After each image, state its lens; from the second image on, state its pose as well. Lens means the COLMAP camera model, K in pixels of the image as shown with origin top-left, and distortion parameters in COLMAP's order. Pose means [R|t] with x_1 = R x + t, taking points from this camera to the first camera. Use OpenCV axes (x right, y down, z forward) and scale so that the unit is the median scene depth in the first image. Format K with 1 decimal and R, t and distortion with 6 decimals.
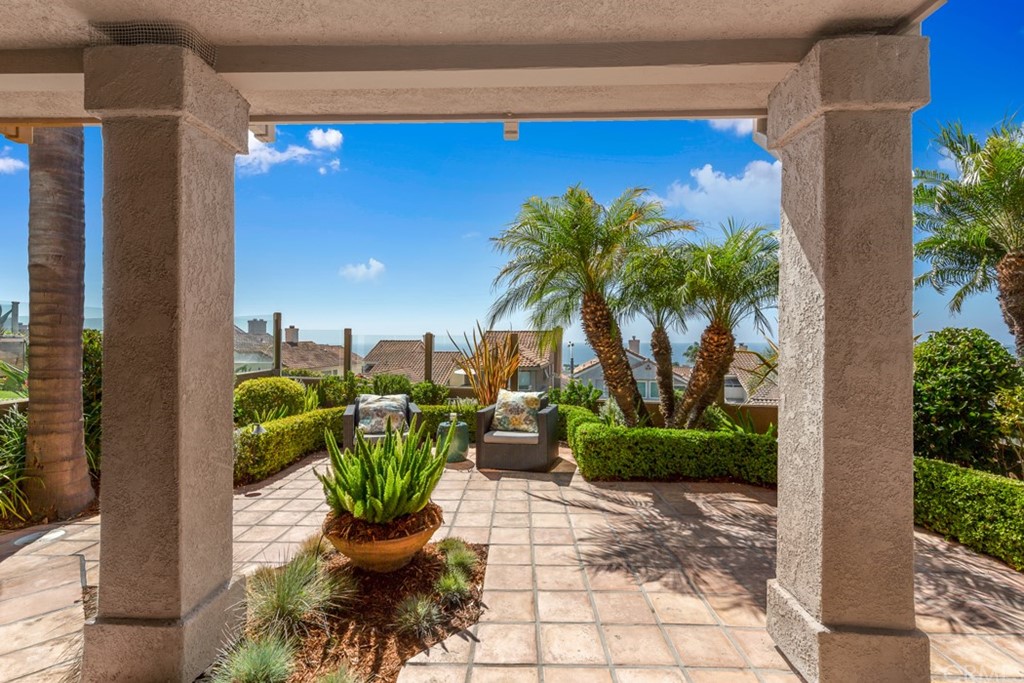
lens RADIAL K [[467.0, 0, 513.7], [0, 467.0, 342.6], [0, 0, 1]] dist [0.023124, -0.003502]
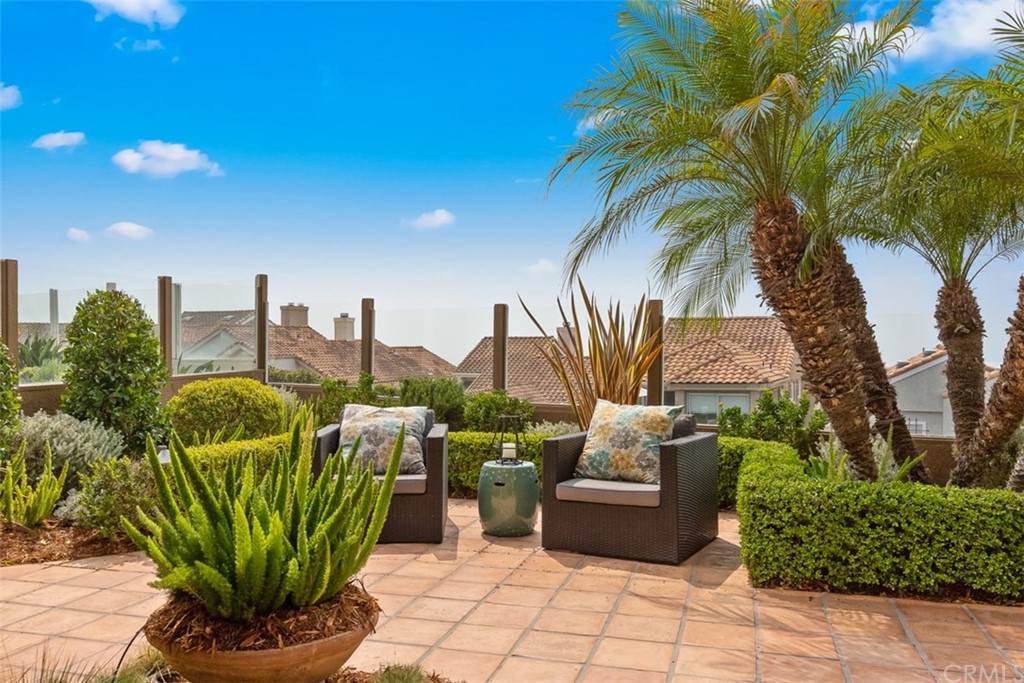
lens RADIAL K [[838.4, 0, 516.8], [0, 838.4, 339.7], [0, 0, 1]] dist [0.009662, 0.006515]
pose [[0.967300, -0.003259, -0.253613, 0.124976], [0.001530, 0.999974, -0.007011, 0.042890], [0.253629, 0.006394, 0.967280, 0.091211]]
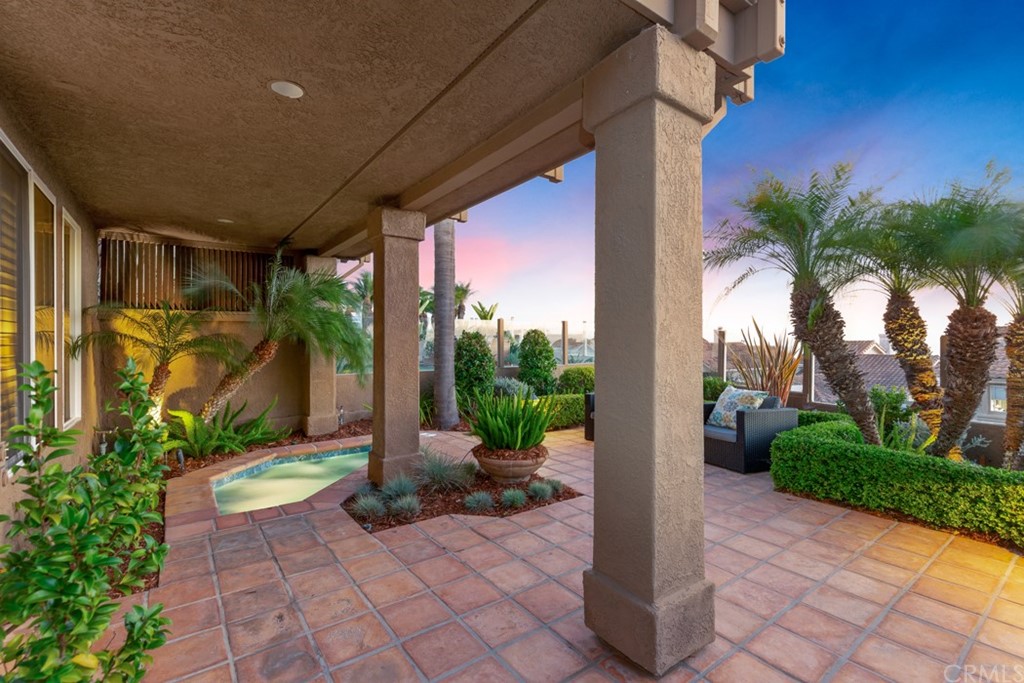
lens RADIAL K [[454.7, 0, 509.8], [0, 454.7, 340.3], [0, 0, 1]] dist [0.012212, -0.001593]
pose [[0.606315, -0.005385, -0.795206, 0.490017], [-0.002336, 0.999961, -0.008553, 0.014749], [0.795221, 0.007043, 0.606279, 0.054466]]
